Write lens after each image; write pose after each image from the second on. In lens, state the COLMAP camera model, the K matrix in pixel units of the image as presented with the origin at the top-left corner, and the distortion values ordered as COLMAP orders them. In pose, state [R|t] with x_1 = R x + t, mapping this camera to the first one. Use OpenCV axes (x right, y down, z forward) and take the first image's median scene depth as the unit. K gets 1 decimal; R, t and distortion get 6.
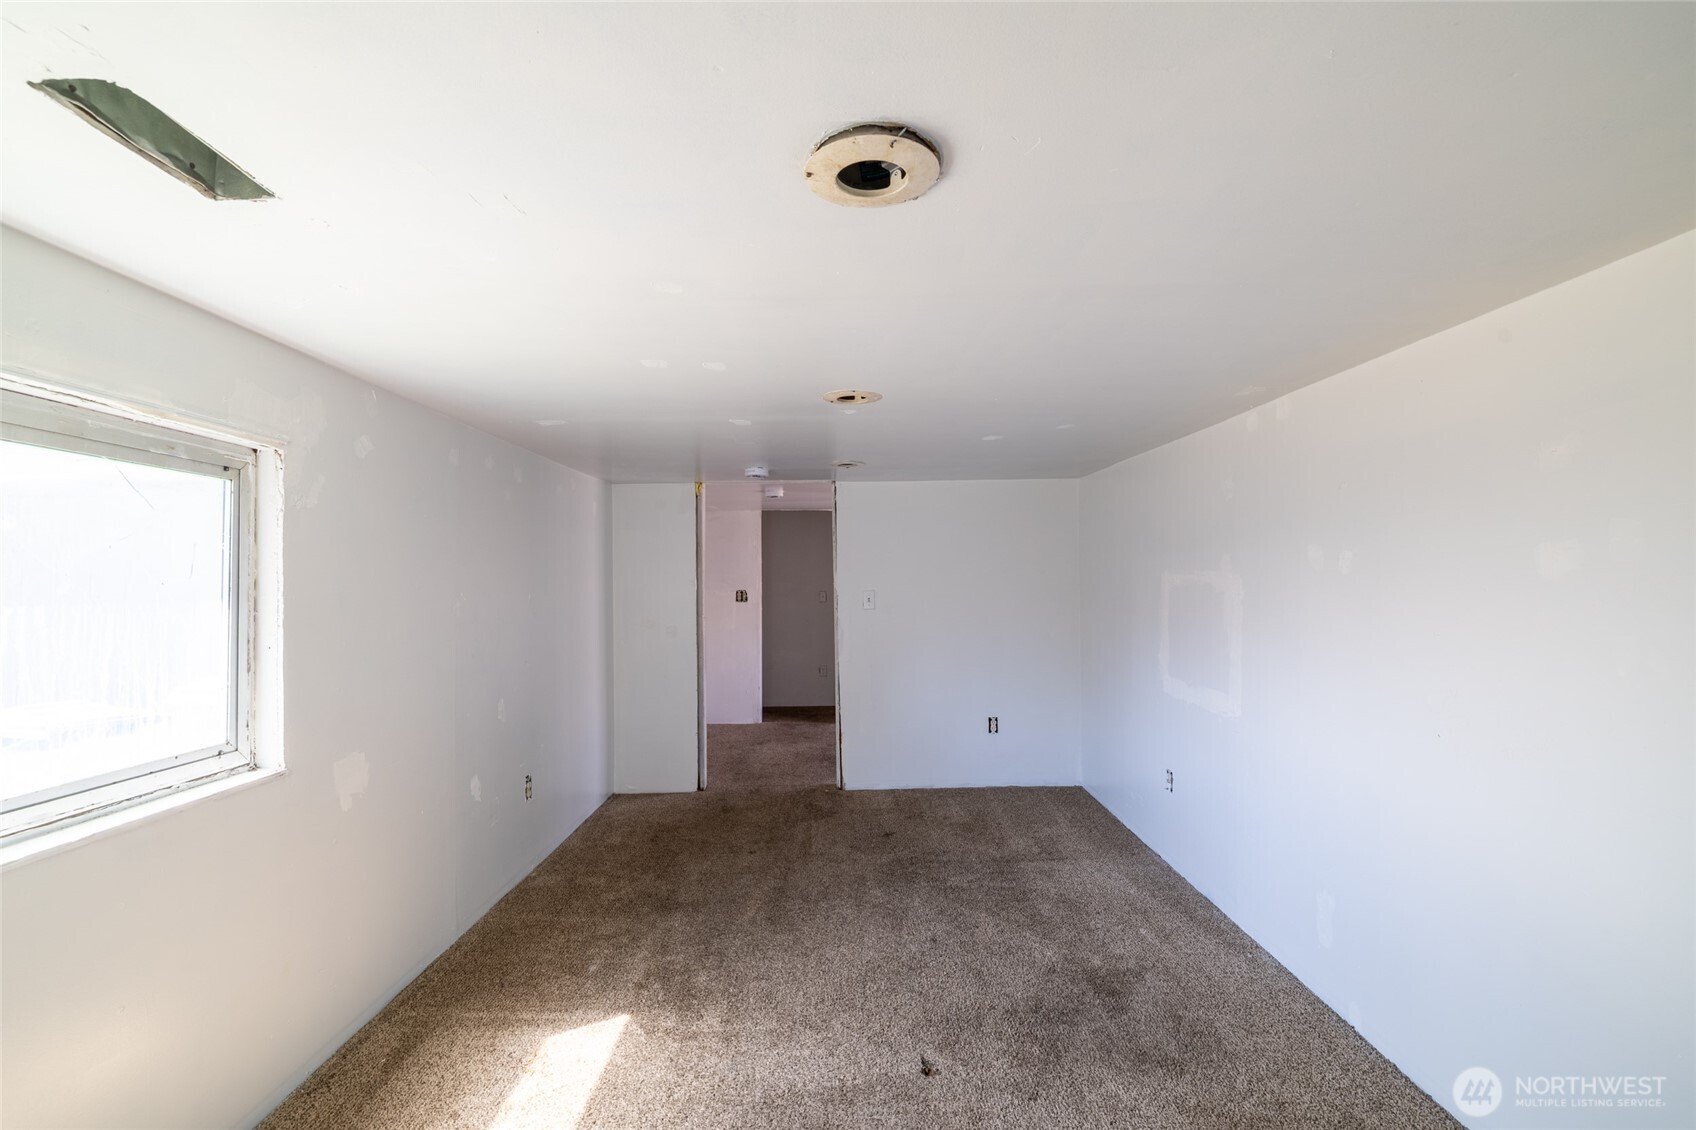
lens RADIAL K [[710.5, 0, 847.9], [0, 710.5, 566.8], [0, 0, 1]] dist [-0.003077, -0.000711]
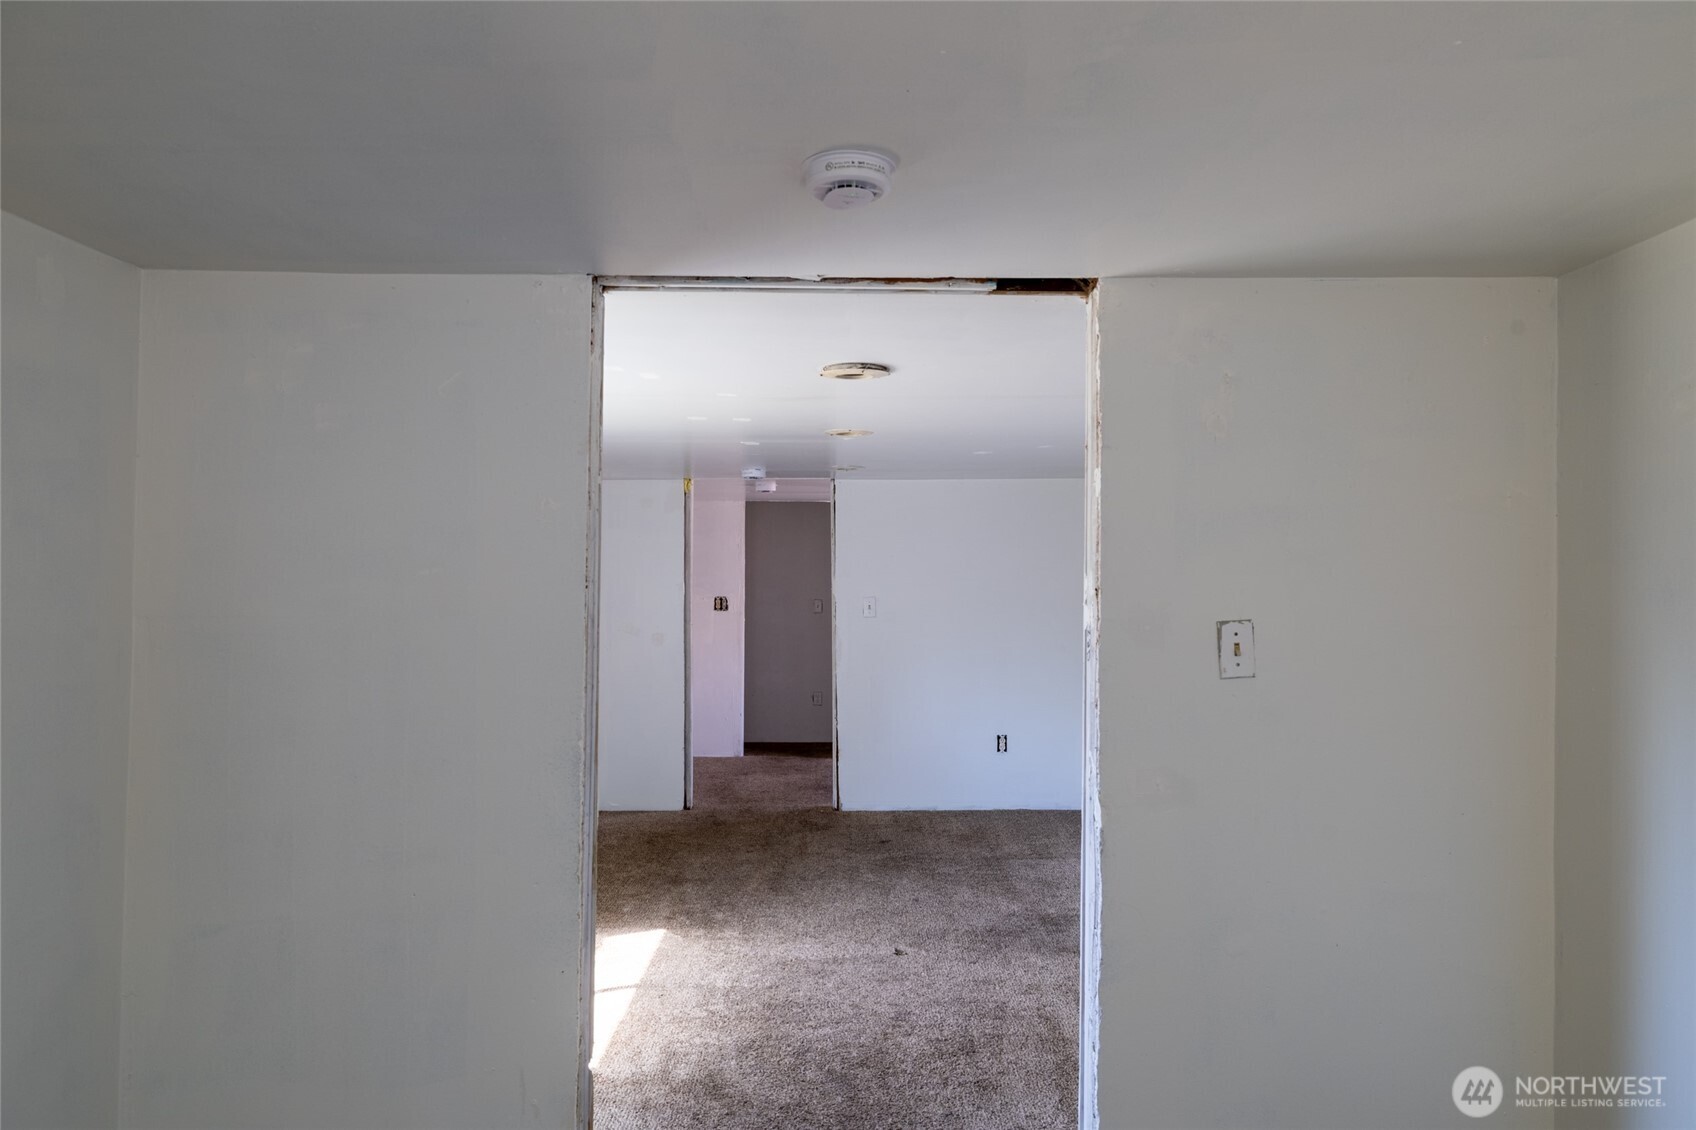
lens RADIAL K [[1173.8, 0, 847.5], [0, 1173.8, 568.8], [0, 0, 1]] dist [0.000034, -0.000036]
pose [[0.999930, 0.009938, -0.006352, 0.011896], [-0.009917, 0.999945, 0.003283, -0.009837], [0.006384, -0.003220, 0.999974, -0.632333]]
